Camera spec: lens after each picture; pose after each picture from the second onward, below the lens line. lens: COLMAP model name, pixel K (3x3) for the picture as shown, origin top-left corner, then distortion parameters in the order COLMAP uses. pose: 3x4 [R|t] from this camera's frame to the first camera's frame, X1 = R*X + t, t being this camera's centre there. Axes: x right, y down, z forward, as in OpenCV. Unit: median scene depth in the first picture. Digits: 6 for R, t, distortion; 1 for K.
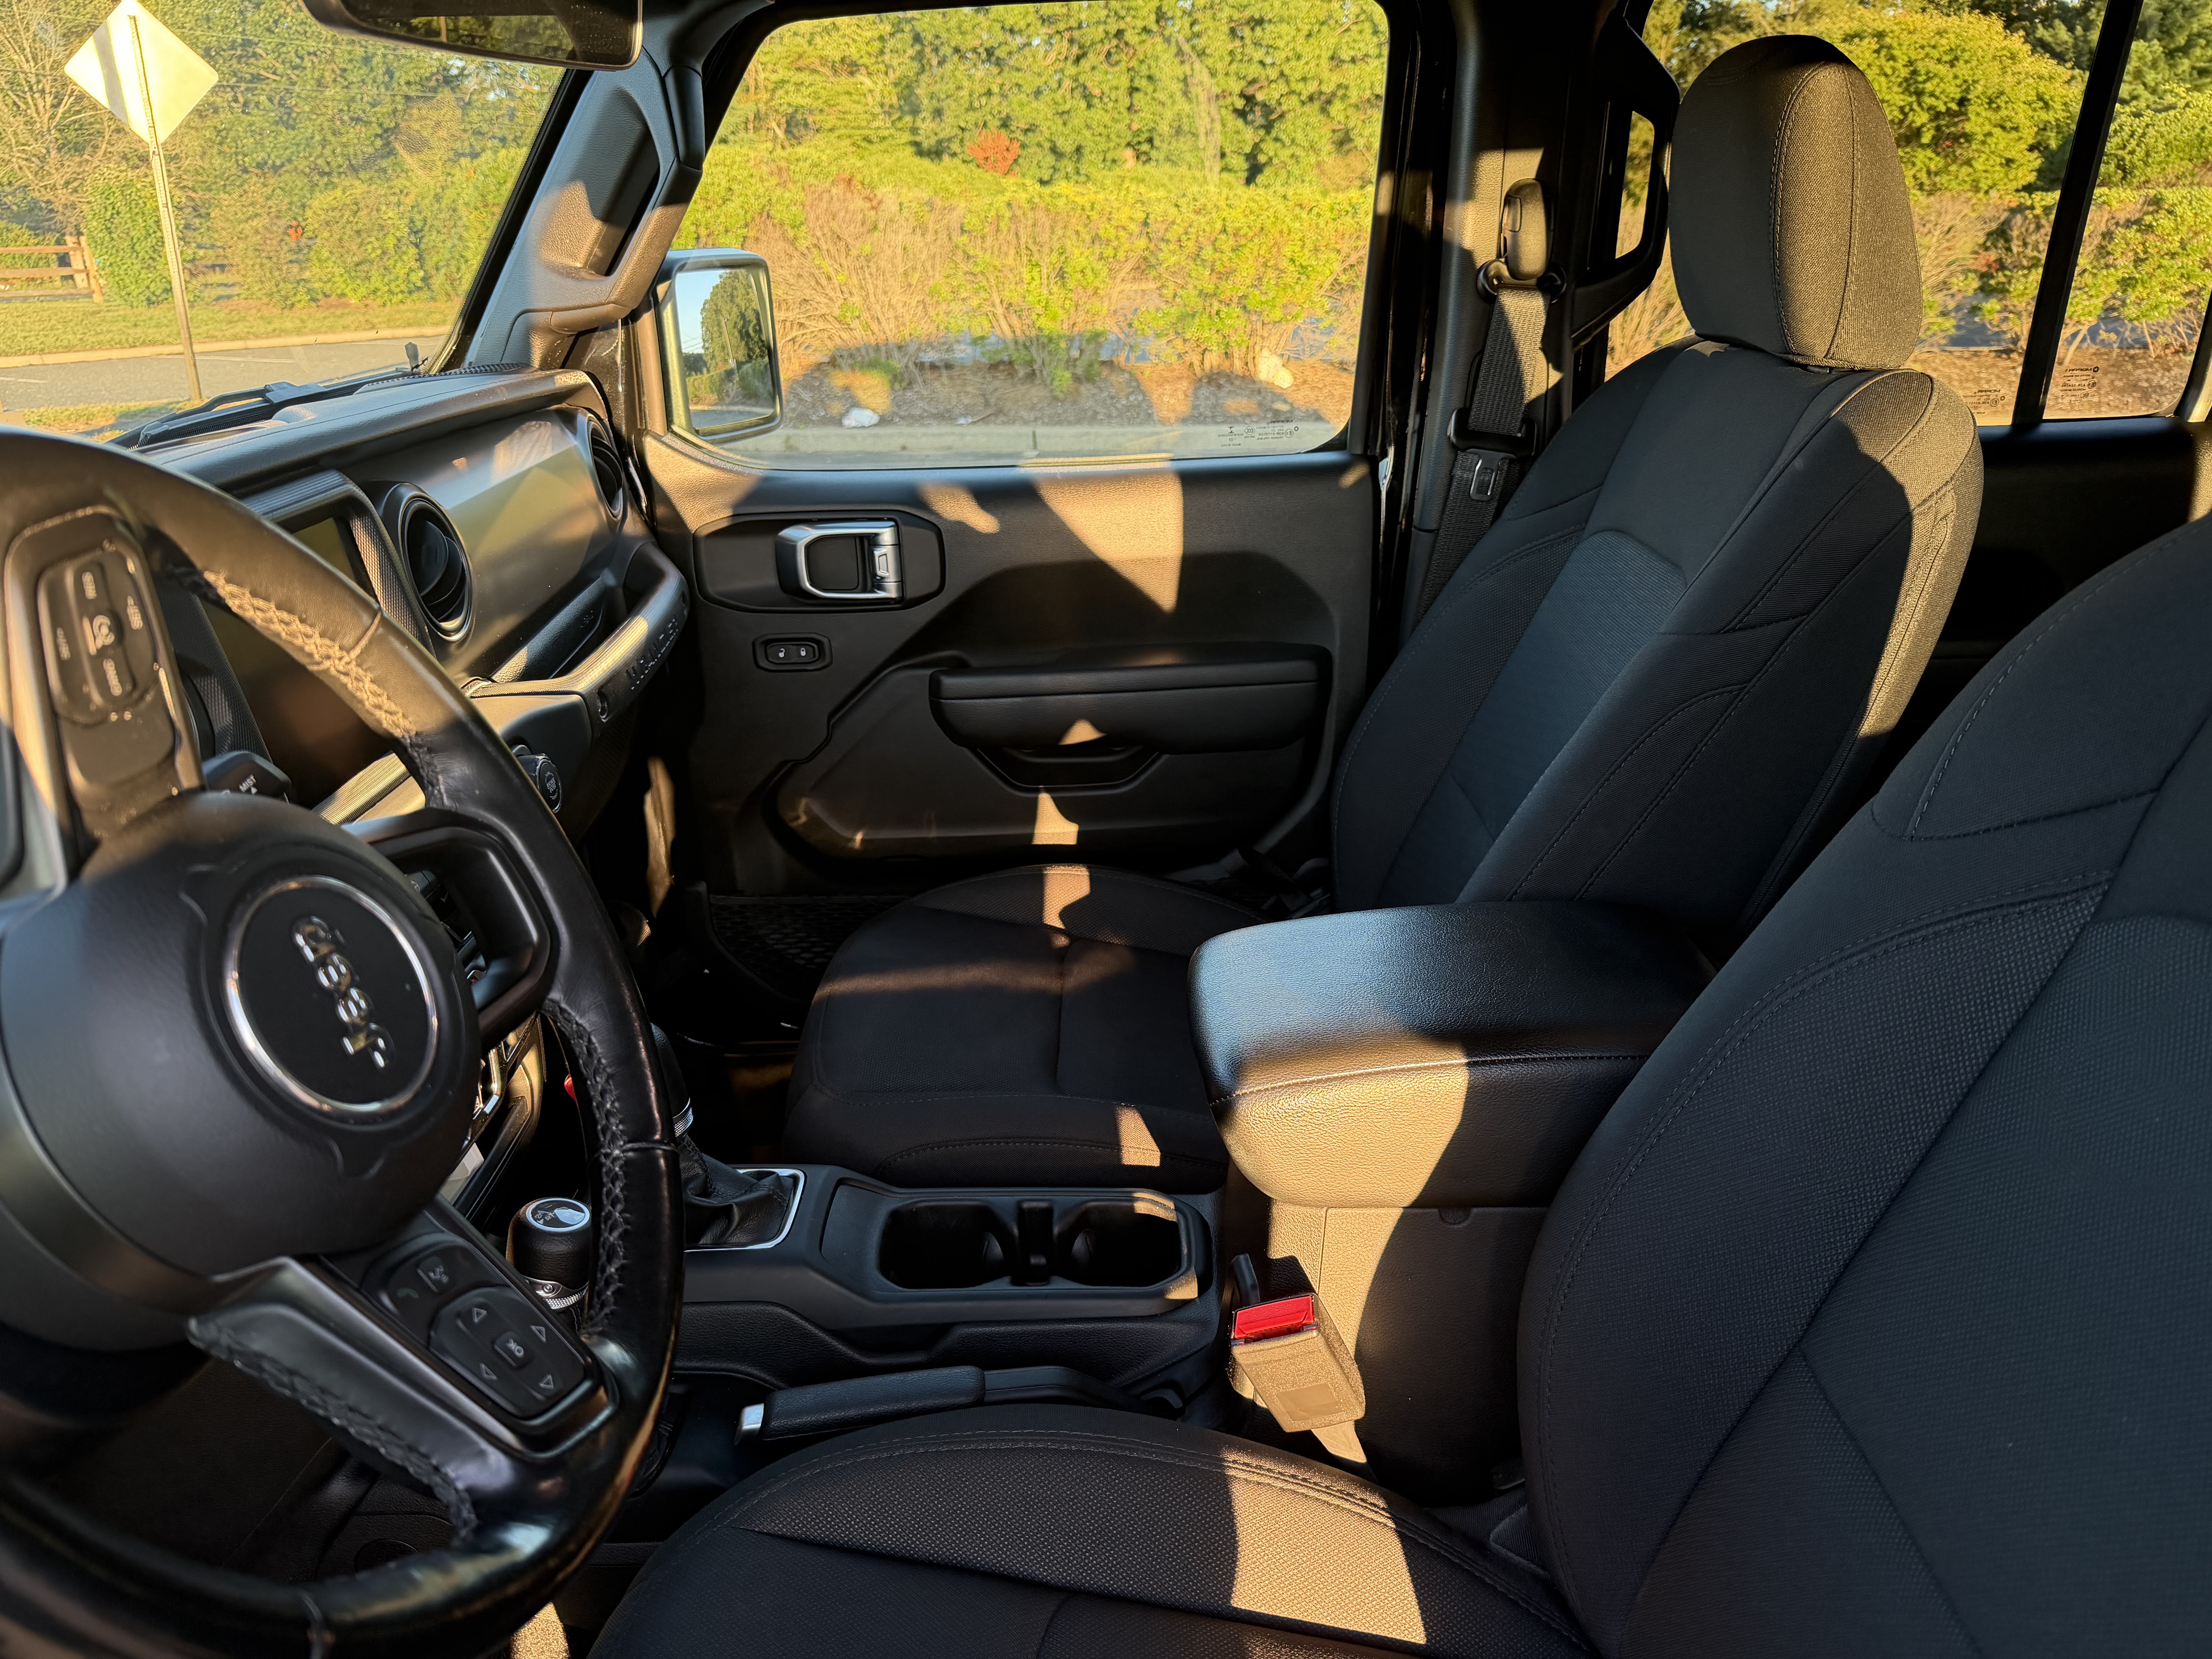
lens RADIAL K [[1535.6, 0, 1070.7], [0, 1535.6, 836.7], [0, 0, 1]] dist [-0.000801, 0.001467]
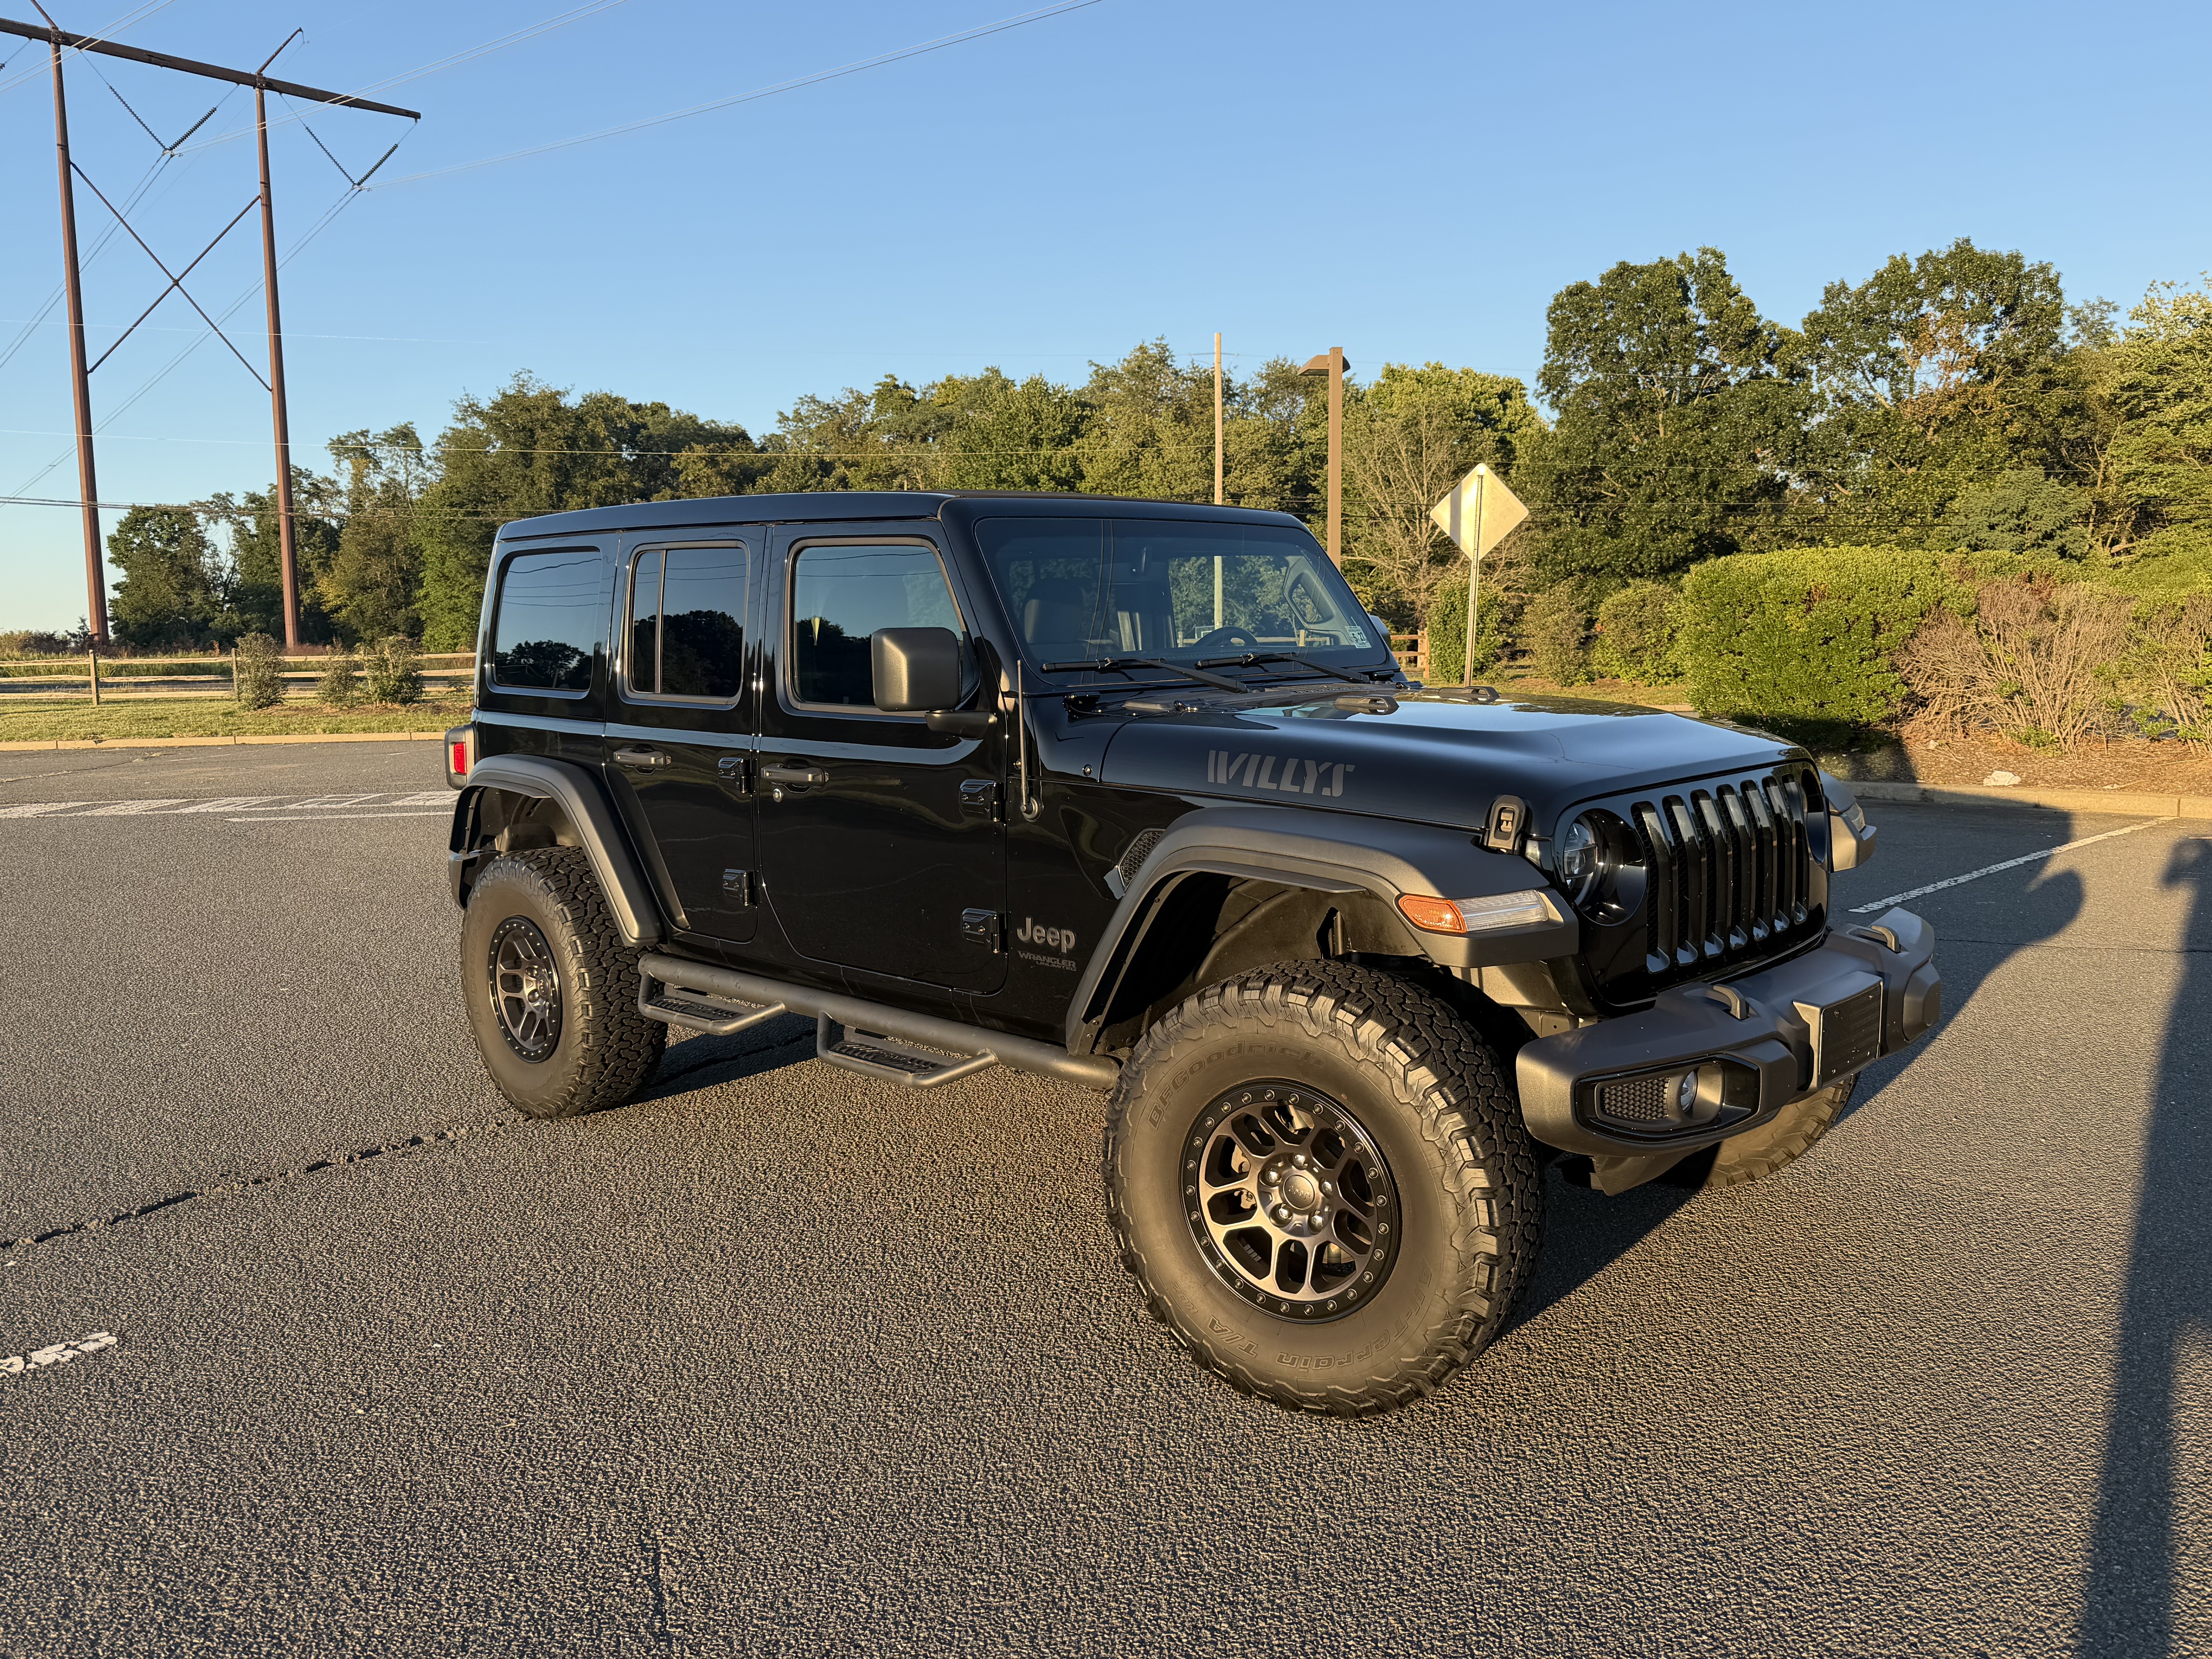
lens RADIAL K [[1746.9, 0, 1106.0], [0, 1746.9, 829.5], [0, 0, 1]] dist [-0.004302, -0.001737]
pose [[0.749465, 0.080040, -0.657188, 0.058157], [-0.247333, 0.954641, -0.165793, 0.035366], [0.614109, 0.286800, 0.735266, -0.082071]]
